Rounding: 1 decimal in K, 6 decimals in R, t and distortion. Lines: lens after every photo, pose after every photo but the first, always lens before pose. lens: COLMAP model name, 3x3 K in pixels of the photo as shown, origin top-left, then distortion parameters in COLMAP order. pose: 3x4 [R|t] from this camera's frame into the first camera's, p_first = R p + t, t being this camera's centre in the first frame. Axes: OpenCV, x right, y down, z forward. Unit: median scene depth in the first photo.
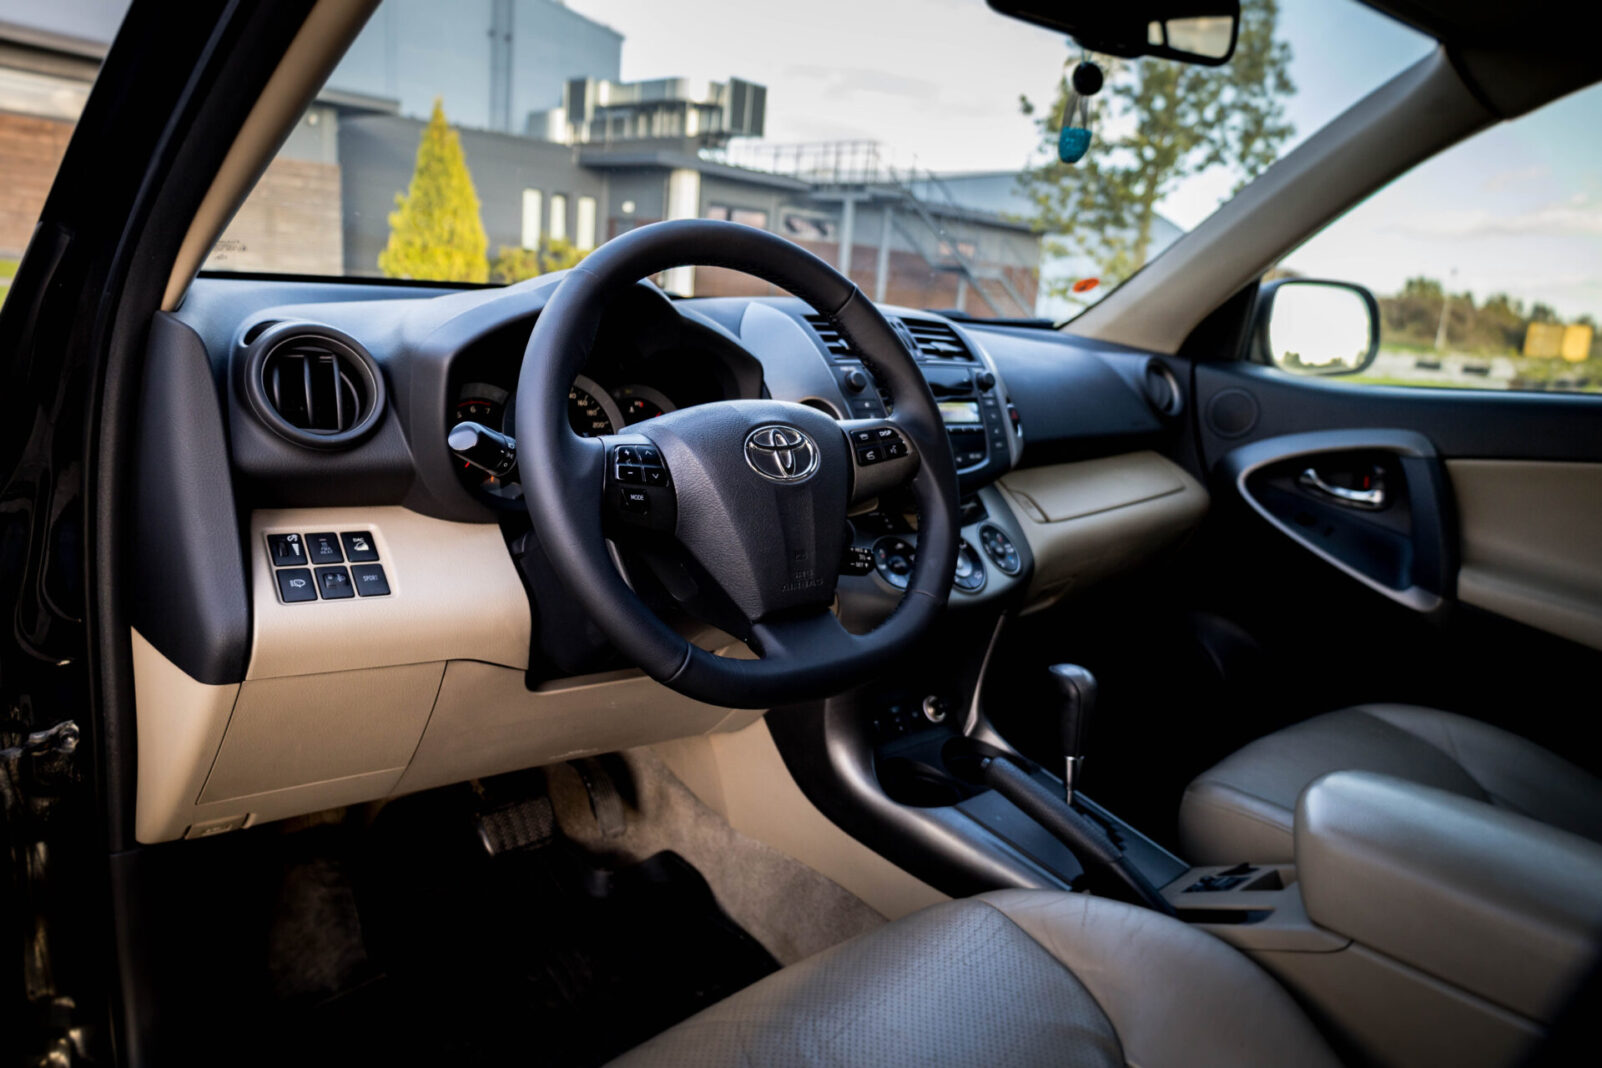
lens RADIAL K [[1030.8, 0, 801.0], [0, 1030.8, 534.0], [0, 0, 1]] dist [0.033383, -0.002226]
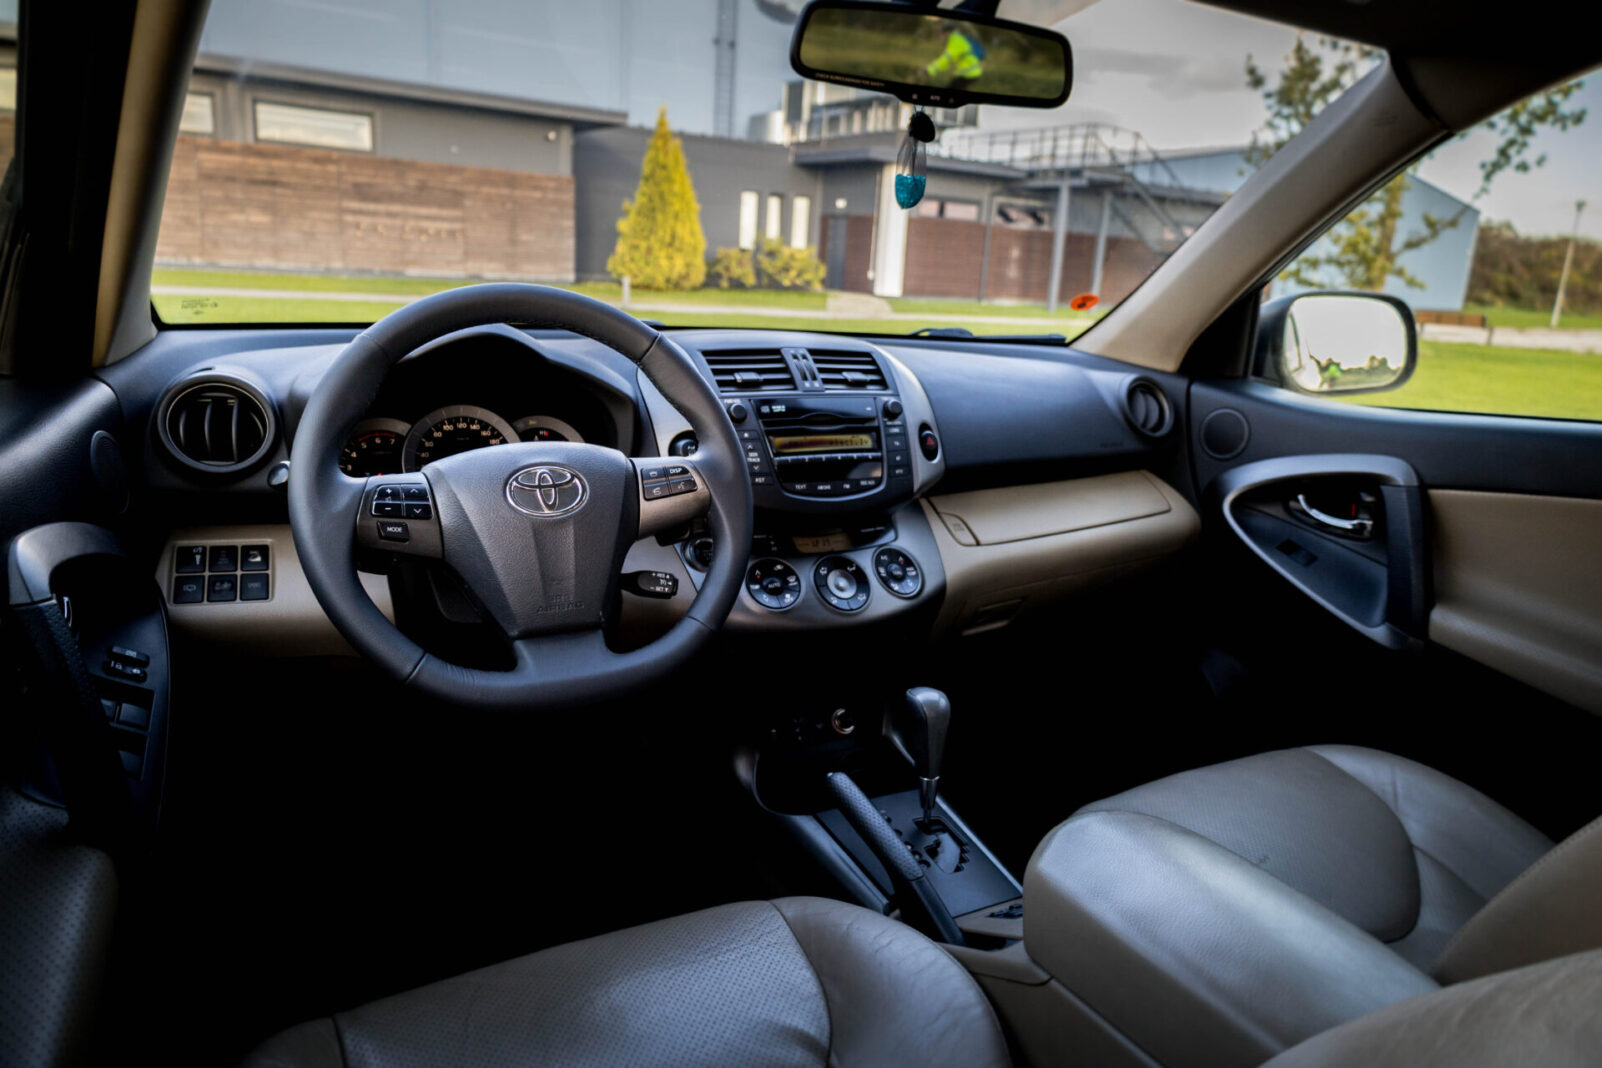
lens RADIAL K [[1030.8, 0, 801.0], [0, 1030.8, 534.0], [0, 0, 1]] dist [0.033383, -0.002226]
pose [[0.978359, 0.026906, -0.205160, 0.223688], [-0.025424, 0.999628, 0.009857, -0.022574], [0.205349, -0.004428, 0.978679, -0.023006]]
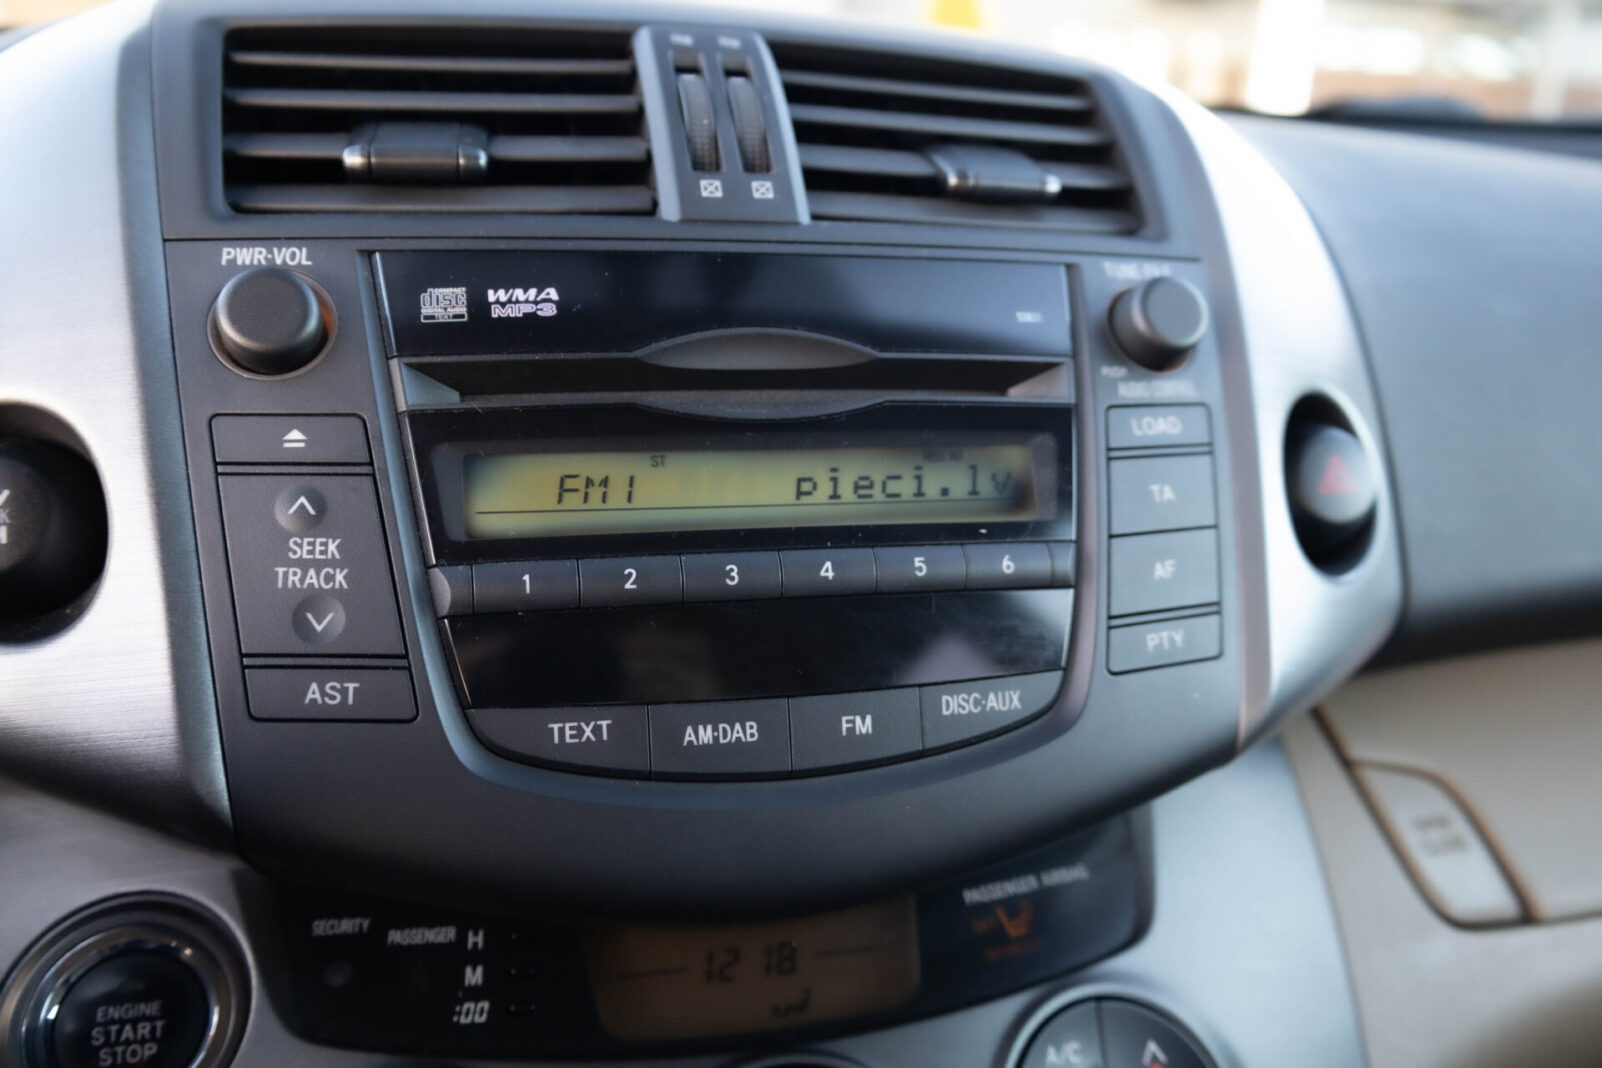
lens RADIAL K [[1429.4, 0, 801.0], [0, 1429.4, 534.0], [0, 0, 1]] dist [0.017827, 0.012421]
pose [[0.907987, 0.078839, -0.411514, 0.174841], [-0.072082, 0.996887, 0.031940, -0.079649], [0.412751, 0.000662, 0.910843, 0.511795]]
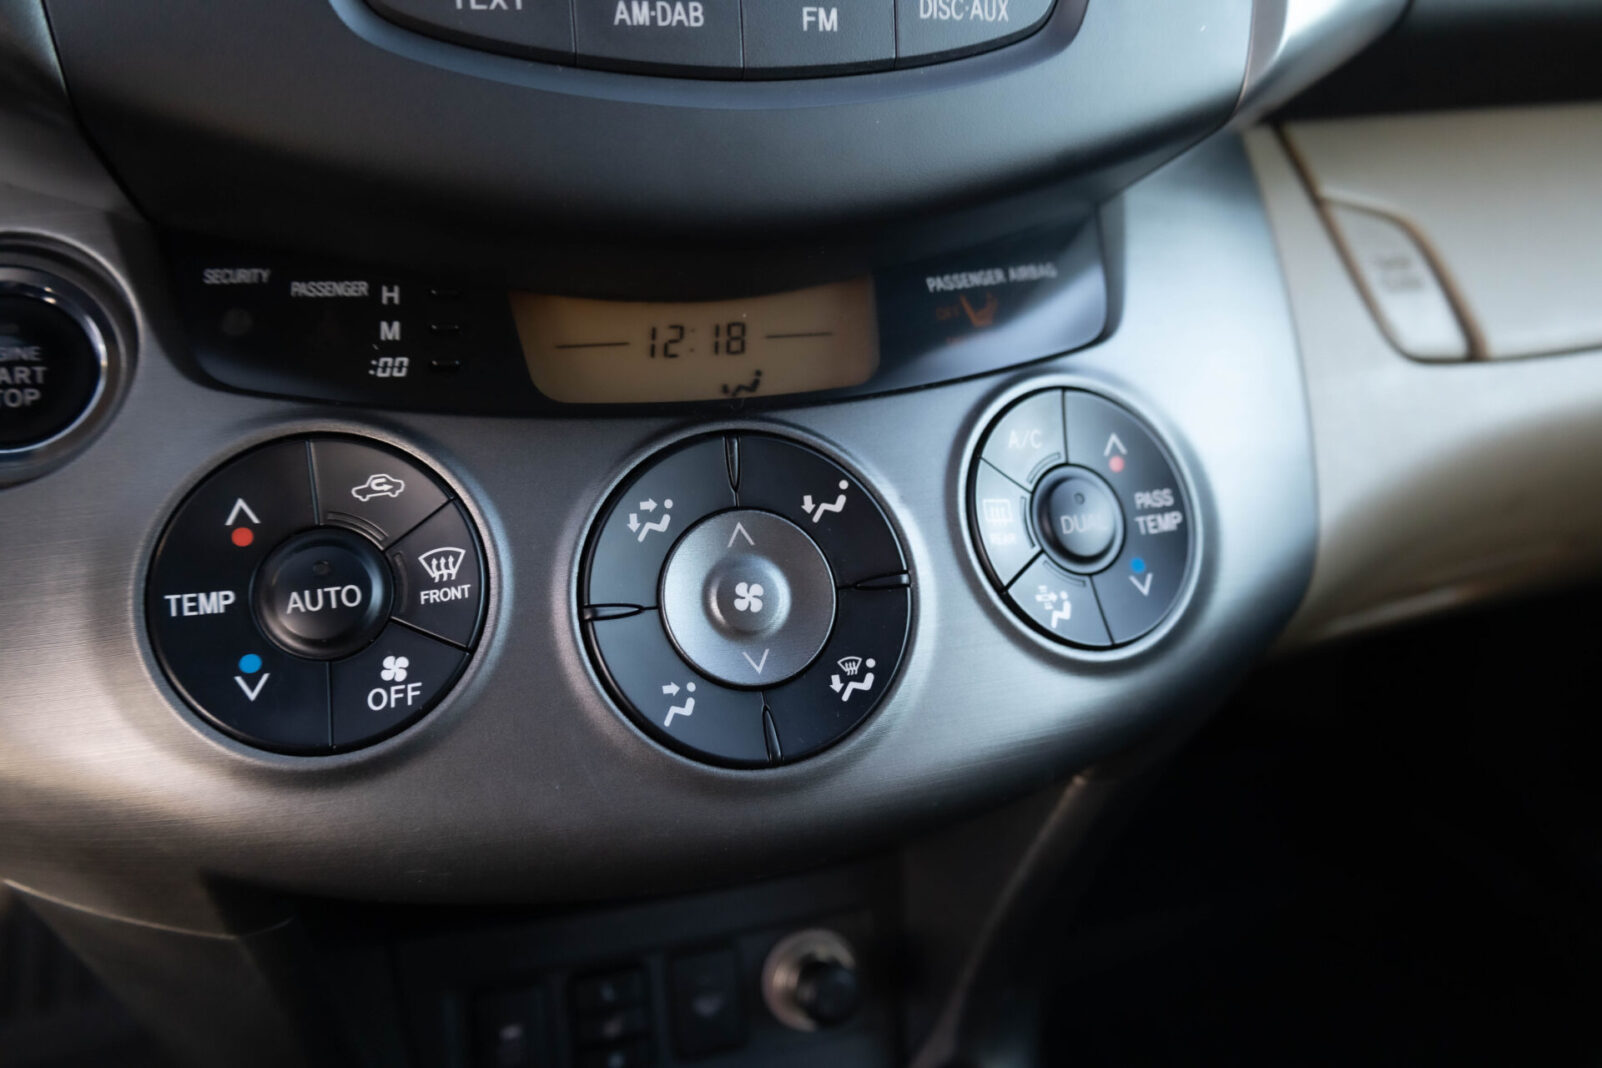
lens RADIAL K [[1278.8, 0, 801.0], [0, 1278.8, 534.0], [0, 0, 1]] dist [-0.011562, 0.000144]
pose [[0.923577, 0.185699, -0.335443, 0.162742], [-0.087171, 0.953673, 0.287939, -0.035619], [0.373372, -0.236693, 0.896978, 0.543529]]
